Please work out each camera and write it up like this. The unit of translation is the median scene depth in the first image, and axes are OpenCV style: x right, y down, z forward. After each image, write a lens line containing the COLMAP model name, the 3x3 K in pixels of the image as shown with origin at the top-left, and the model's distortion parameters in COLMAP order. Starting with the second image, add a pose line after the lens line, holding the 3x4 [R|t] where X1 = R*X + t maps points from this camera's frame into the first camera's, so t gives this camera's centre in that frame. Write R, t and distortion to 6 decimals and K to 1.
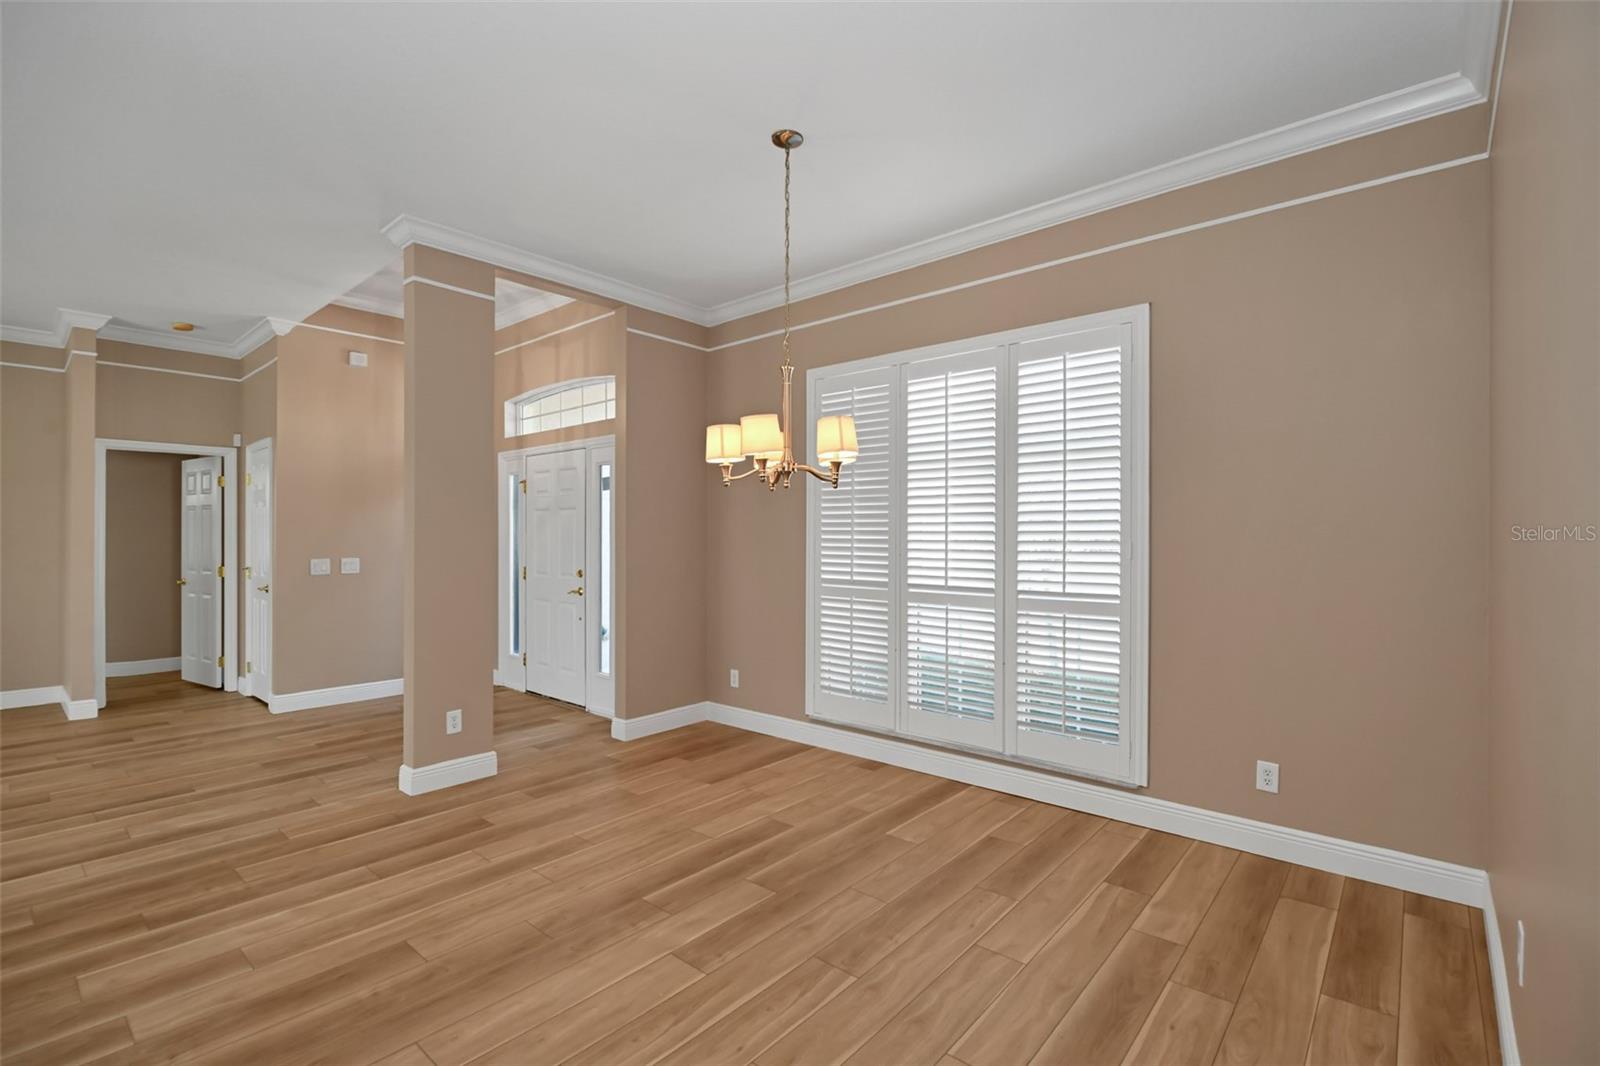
lens RADIAL K [[725.2, 0, 808.5], [0, 725.2, 537.8], [0, 0, 1]] dist [-0.018065, 0.000339]
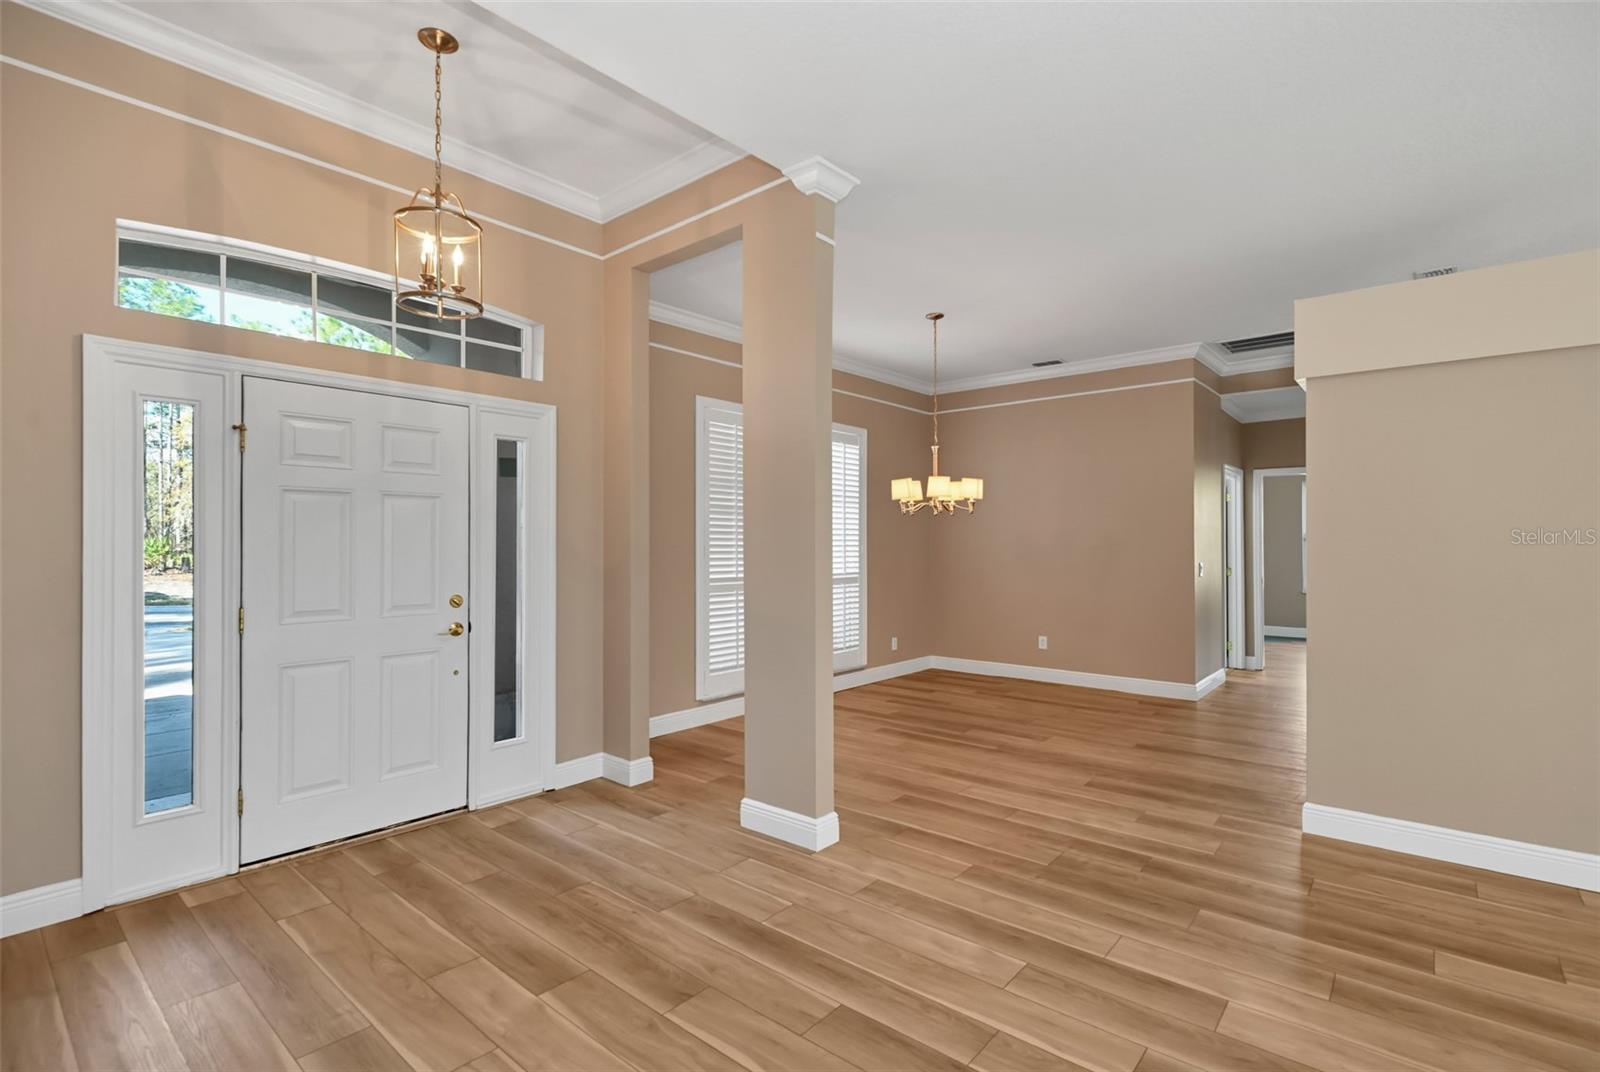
lens RADIAL K [[738.6, 0, 808.2], [0, 738.6, 541.4], [0, 0, 1]] dist [0.013050, -0.000657]
pose [[-0.001393, 0.004598, 0.999988, -1.471406], [0.003613, 0.999983, -0.004593, 0.004024], [-0.999993, 0.003607, -0.001409, 1.057830]]
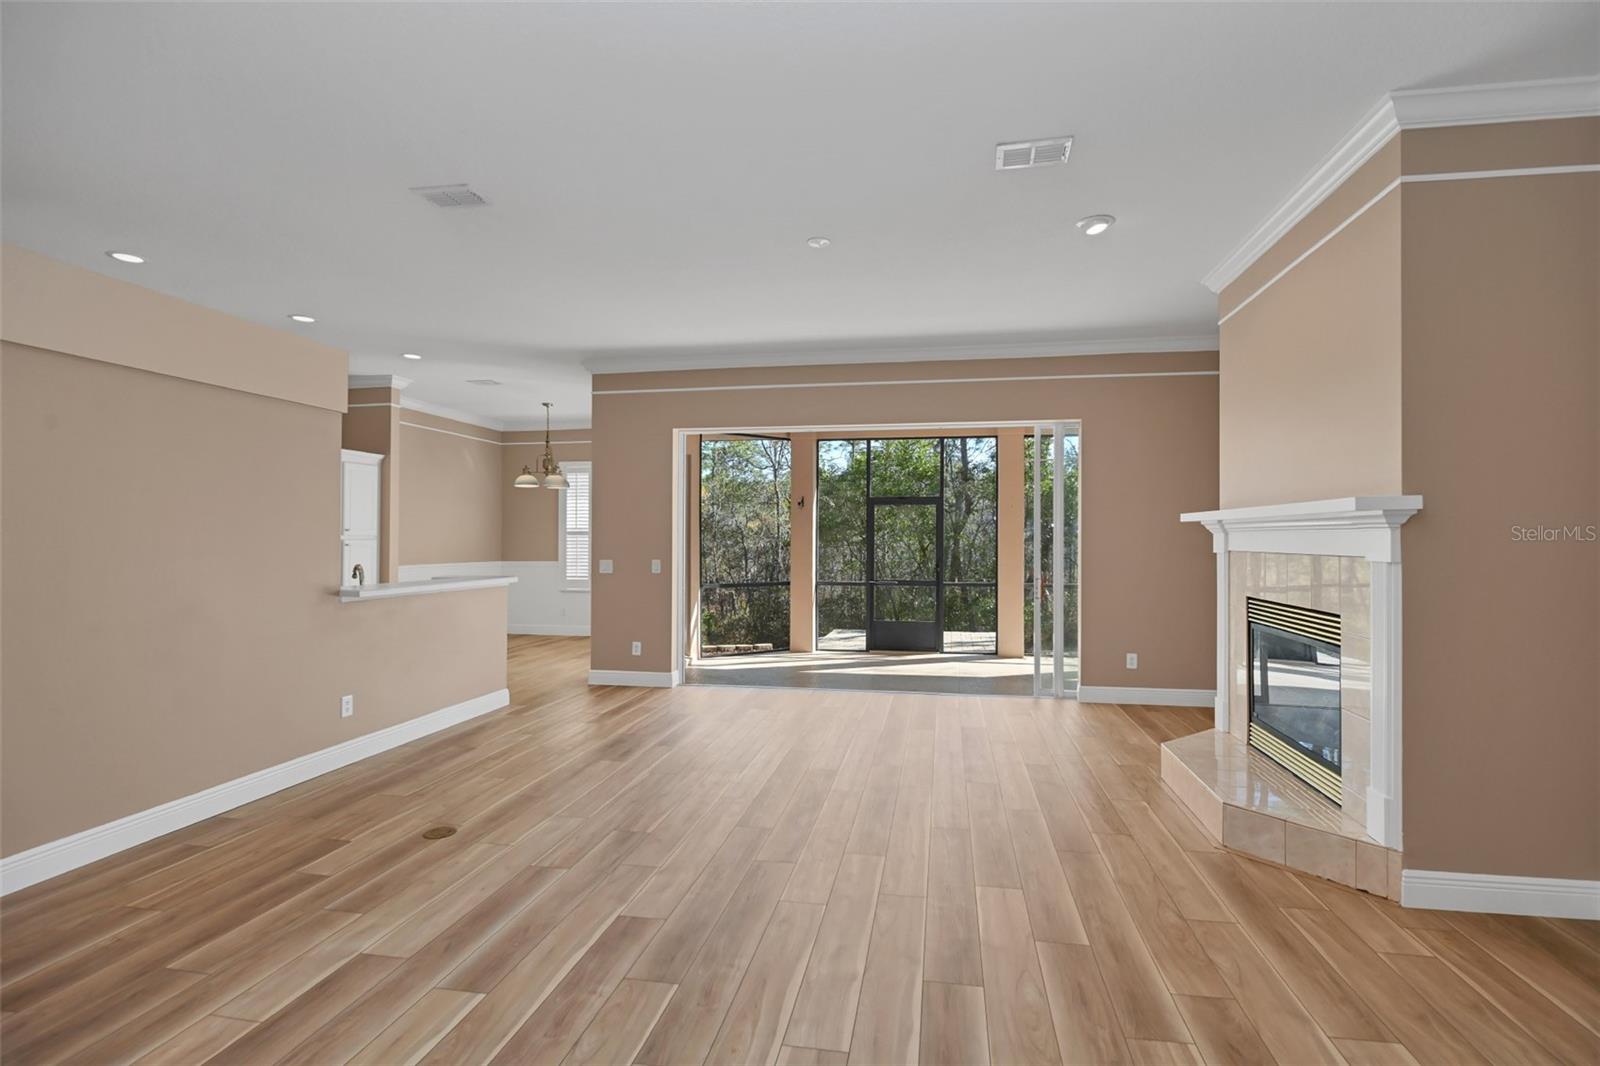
lens RADIAL K [[722.2, 0, 829.4], [0, 722.2, 533.5], [0, 0, 1]] dist [-0.004692, -0.001011]
pose [[-0.853474, -0.008198, -0.521071, -0.902622], [-0.001286, 0.999906, -0.013624, -0.000544], [0.521133, -0.010958, -0.853405, 1.495756]]
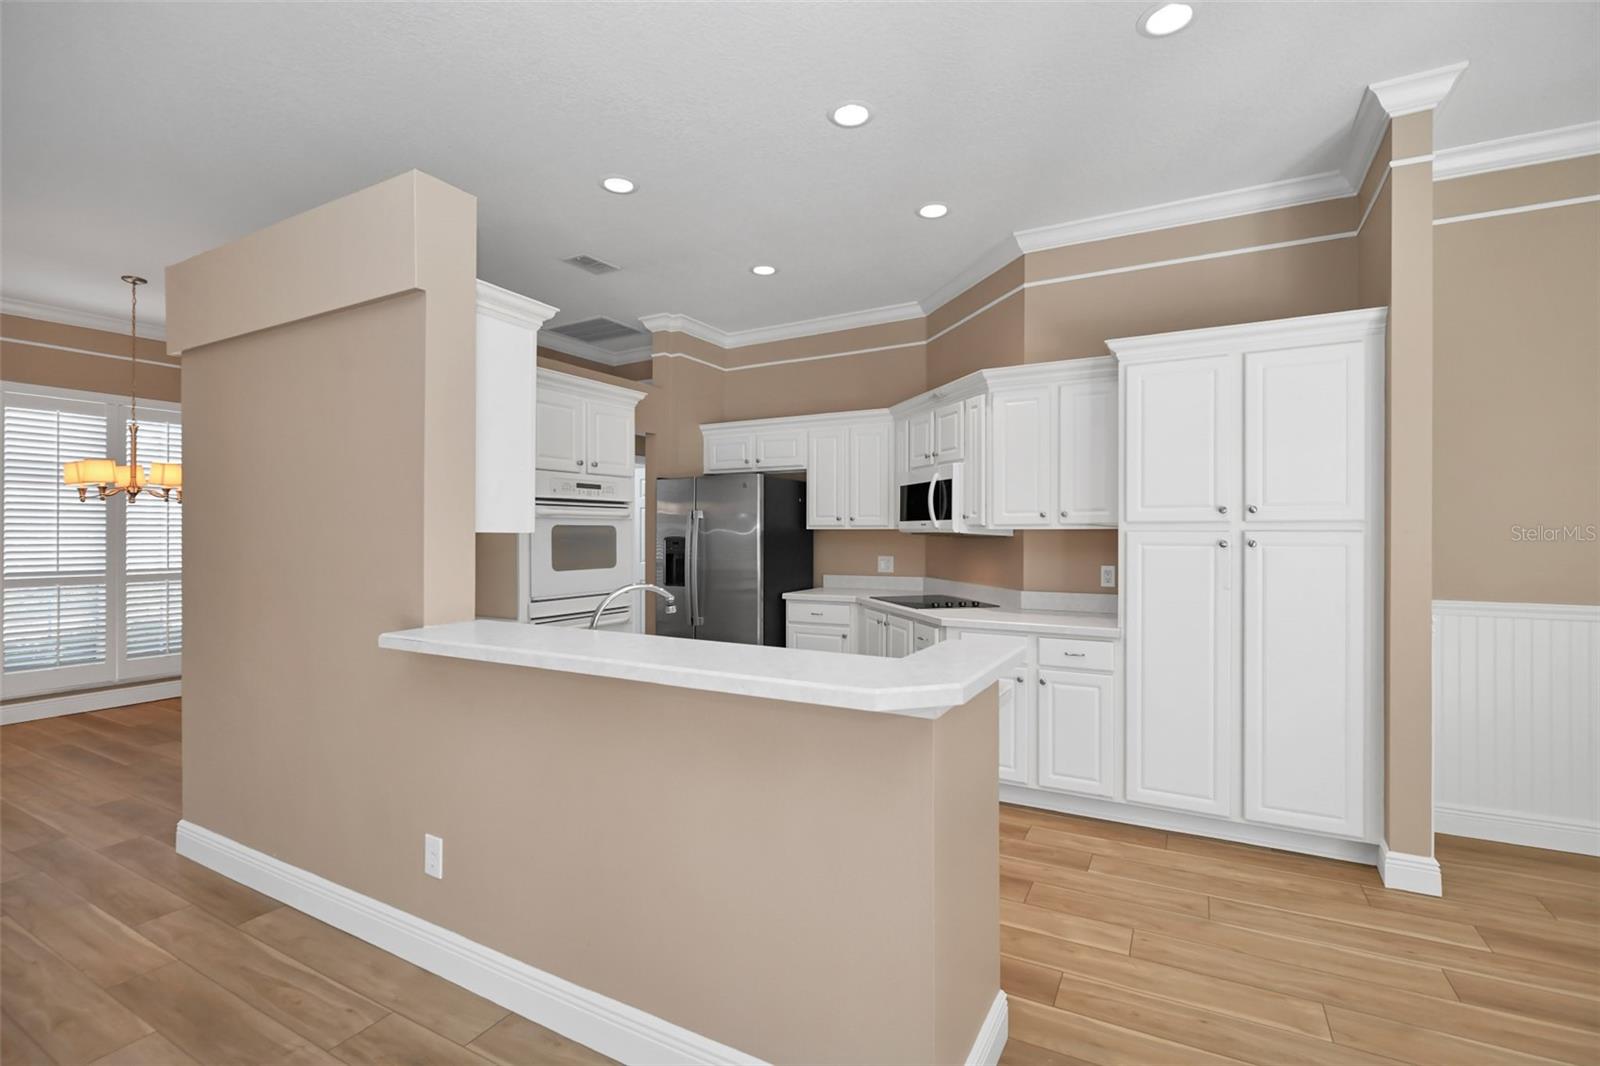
lens RADIAL K [[725.2, 0, 808.5], [0, 725.2, 537.8], [0, 0, 1]] dist [-0.018065, 0.000339]
pose [[-0.205222, -0.007556, 0.978686, -1.498098], [-0.001827, 0.999971, 0.007338, -0.008534], [-0.978714, -0.000282, -0.205230, -0.096304]]
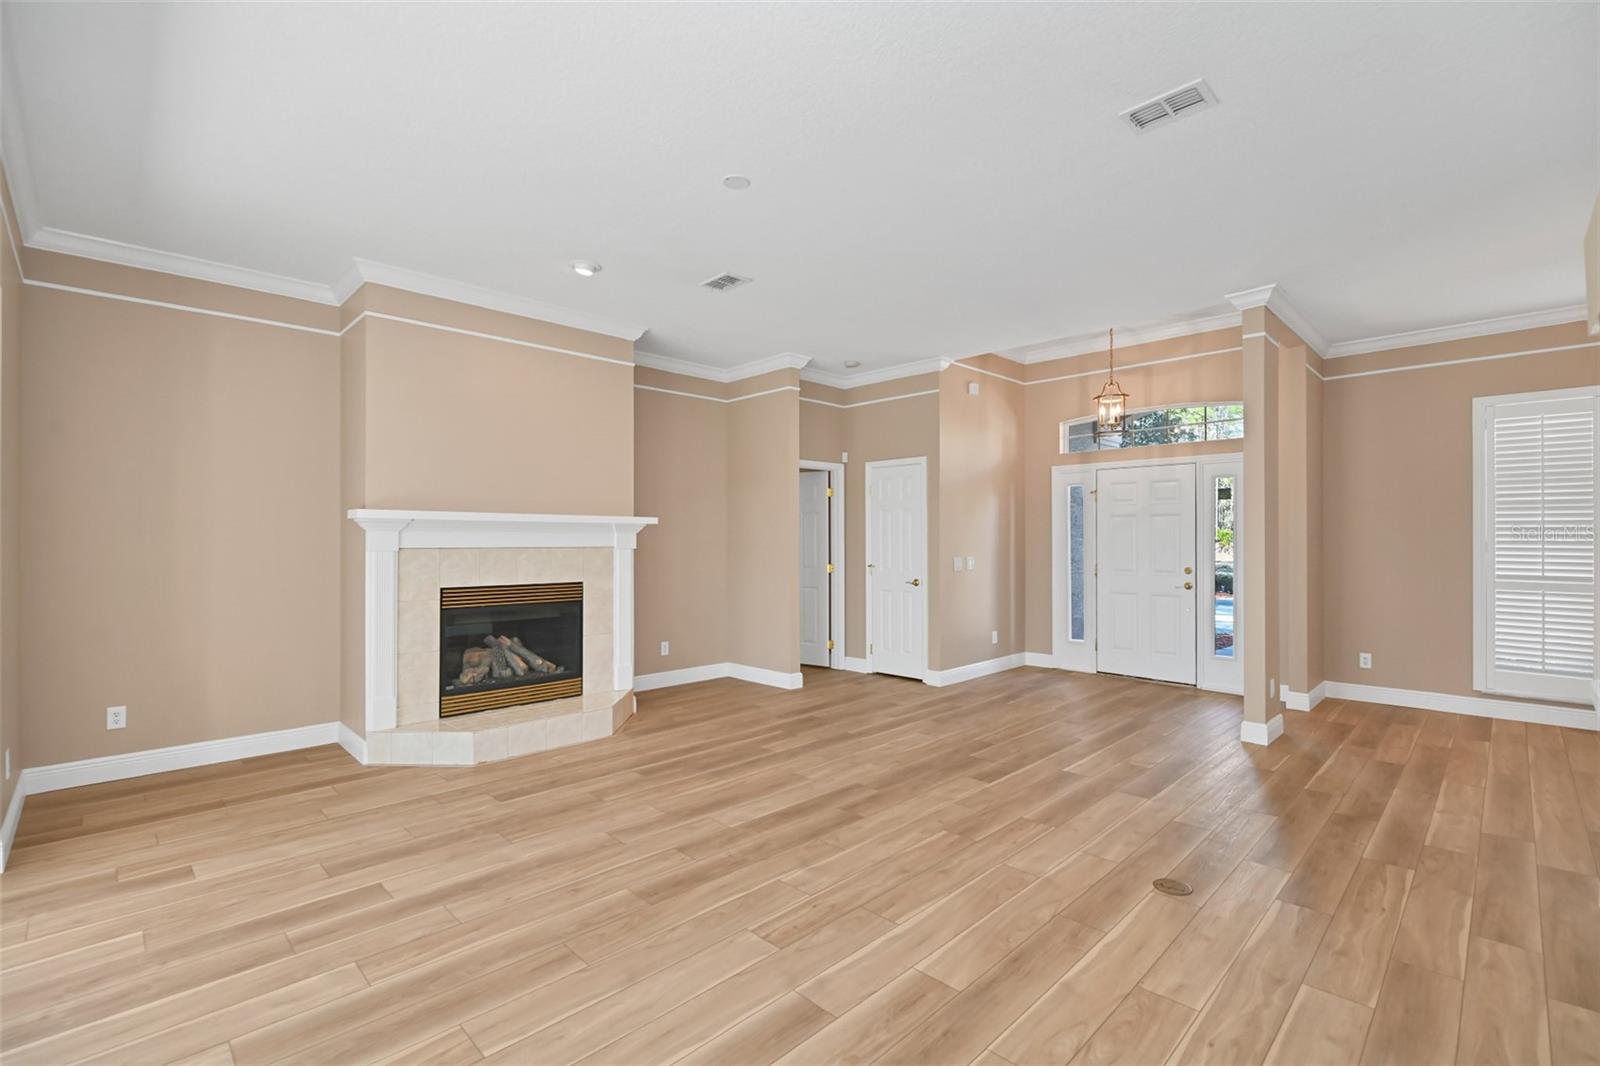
lens RADIAL K [[714.5, 0, 804.2], [0, 714.5, 545.5], [0, 0, 1]] dist [-0.000805, -0.000127]
pose [[0.996485, 0.000522, -0.083771, -1.289555], [0.000755, 0.999884, 0.015213, -0.012783], [0.083770, -0.015223, 0.996369, -0.324141]]
